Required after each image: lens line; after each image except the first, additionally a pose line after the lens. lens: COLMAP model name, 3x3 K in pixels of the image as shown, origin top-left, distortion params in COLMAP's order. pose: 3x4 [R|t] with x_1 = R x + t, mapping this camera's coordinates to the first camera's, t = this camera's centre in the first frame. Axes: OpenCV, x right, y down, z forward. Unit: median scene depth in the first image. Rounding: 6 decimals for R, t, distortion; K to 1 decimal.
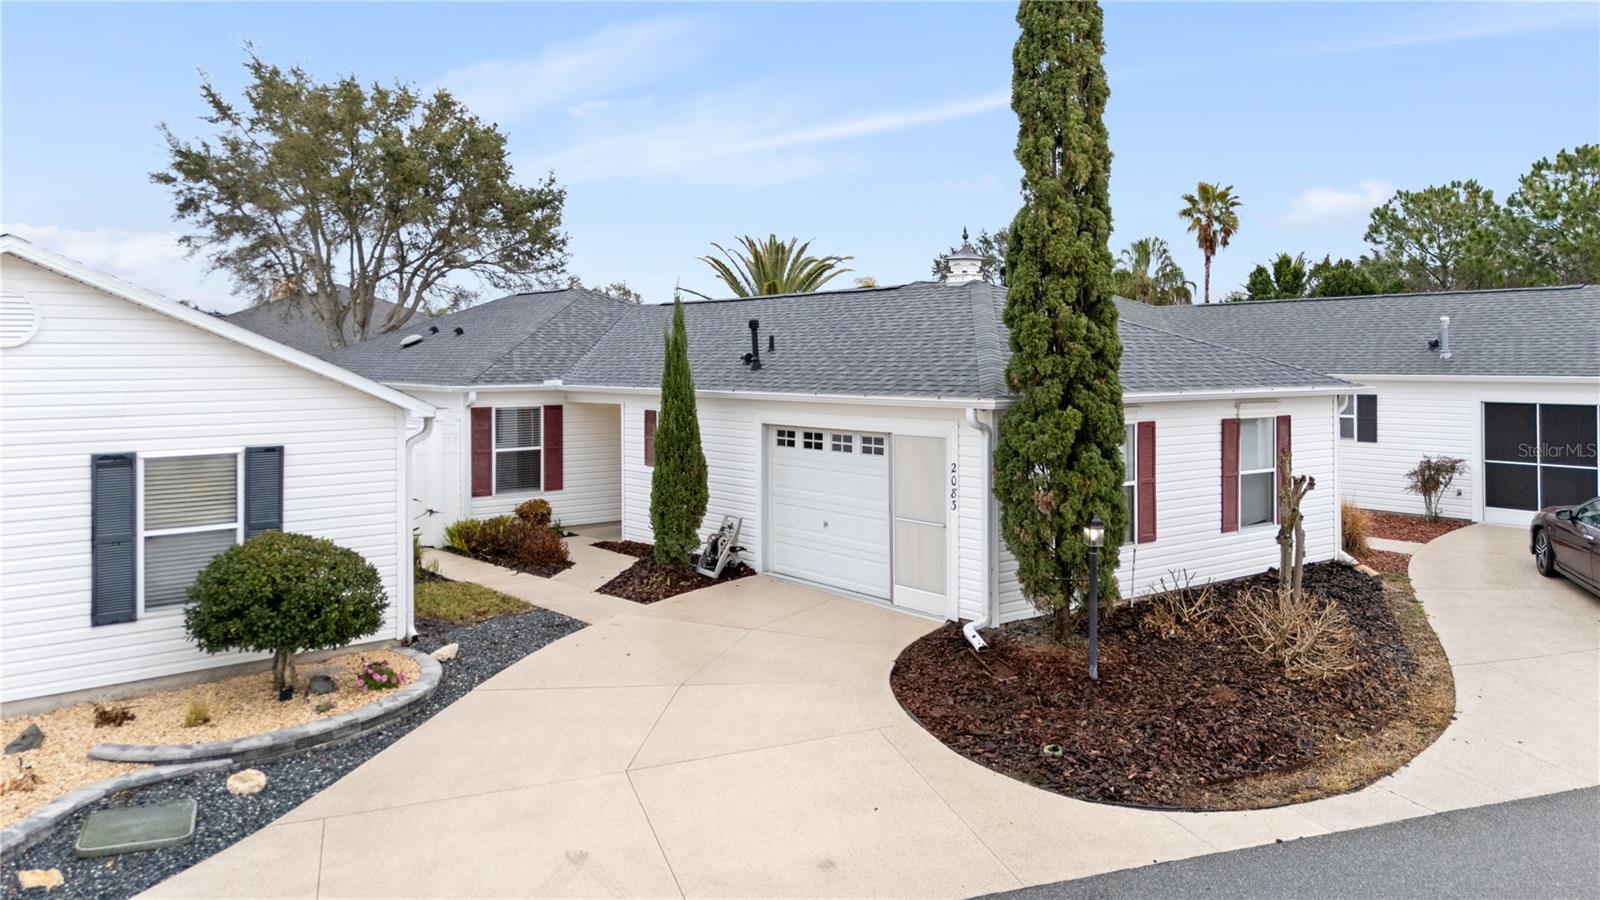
lens RADIAL K [[1205.8, 0, 821.4], [0, 1205.8, 353.6], [0, 0, 1]] dist [0.044954, -0.039670]
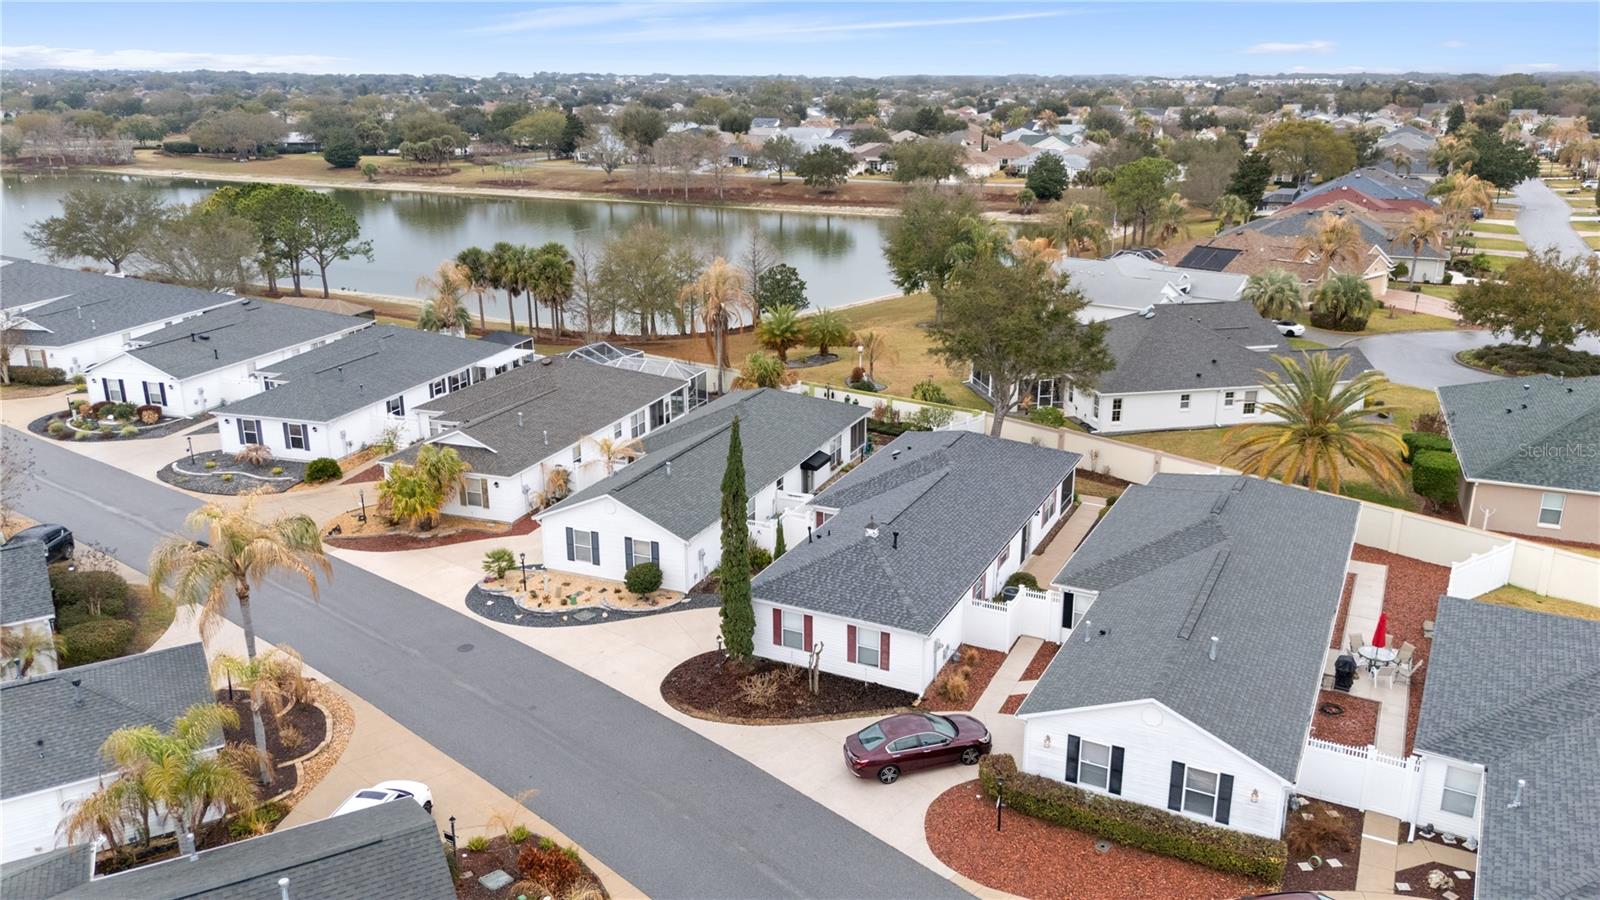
lens RADIAL K [[1205.8, 0, 802.8], [0, 1205.8, 466.1], [0, 0, 1]] dist [0.044954, -0.039670]
pose [[0.417245, 0.280537, -0.864410, 3.318760], [0.004236, 0.950551, 0.310538, -1.477847], [0.908784, -0.133233, 0.395425, -0.161965]]
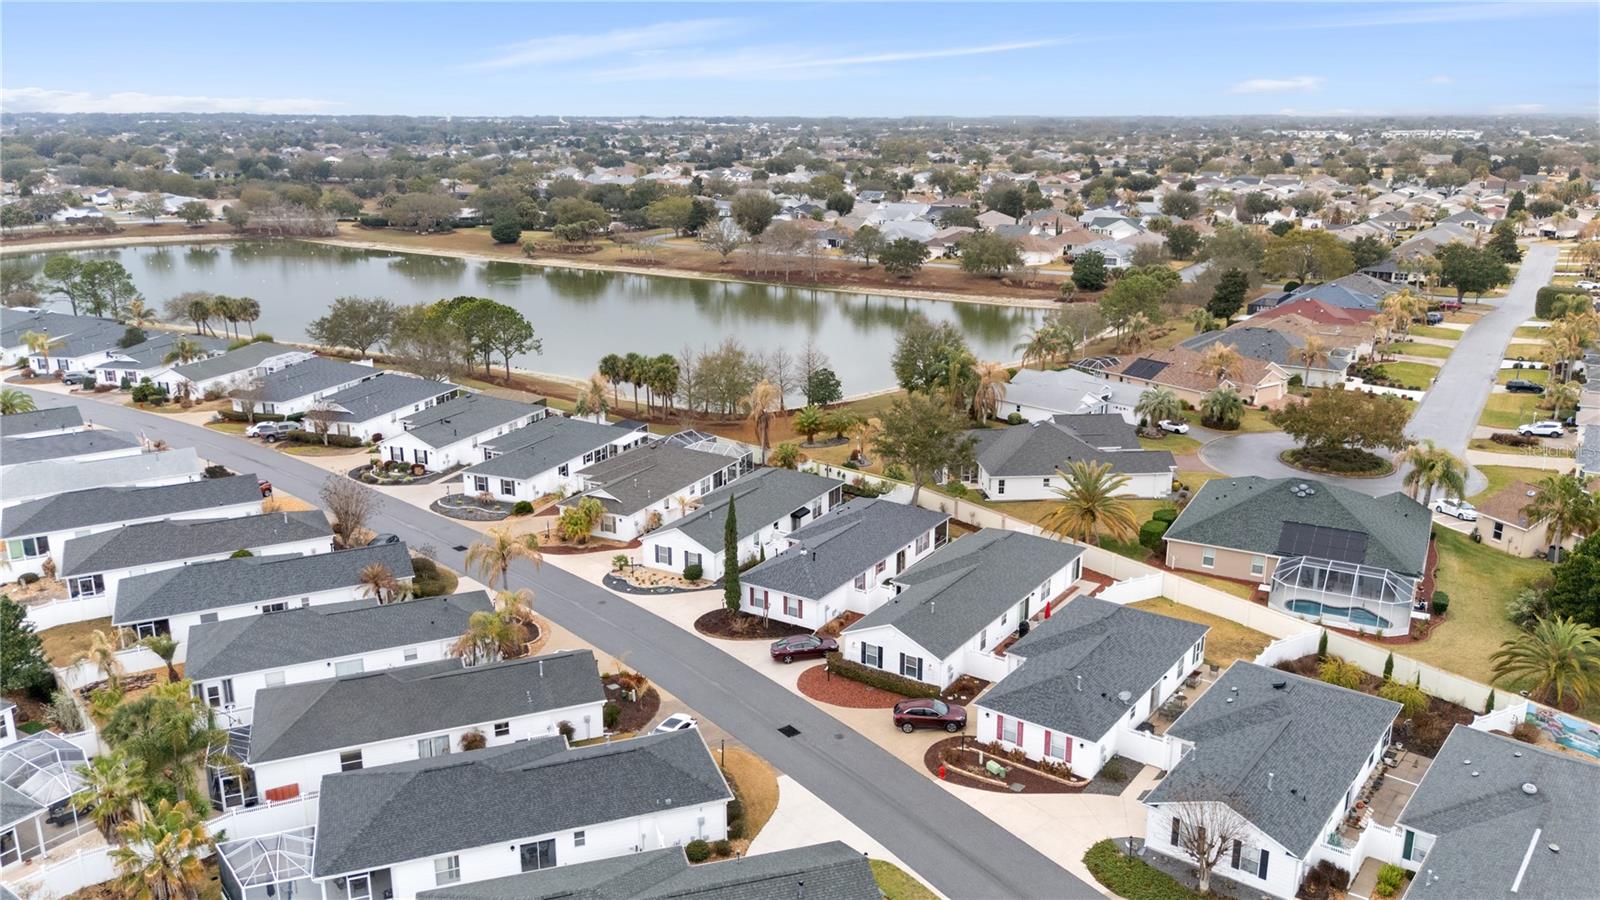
lens RADIAL K [[1205.8, 0, 800.0], [0, 1205.8, 435.1], [0, 0, 1]] dist [0.044954, -0.039670]
pose [[0.317774, 0.242763, -0.916562, 6.964486], [0.002631, 0.966438, 0.256886, -2.763879], [0.948163, -0.084044, 0.306470, -0.774268]]
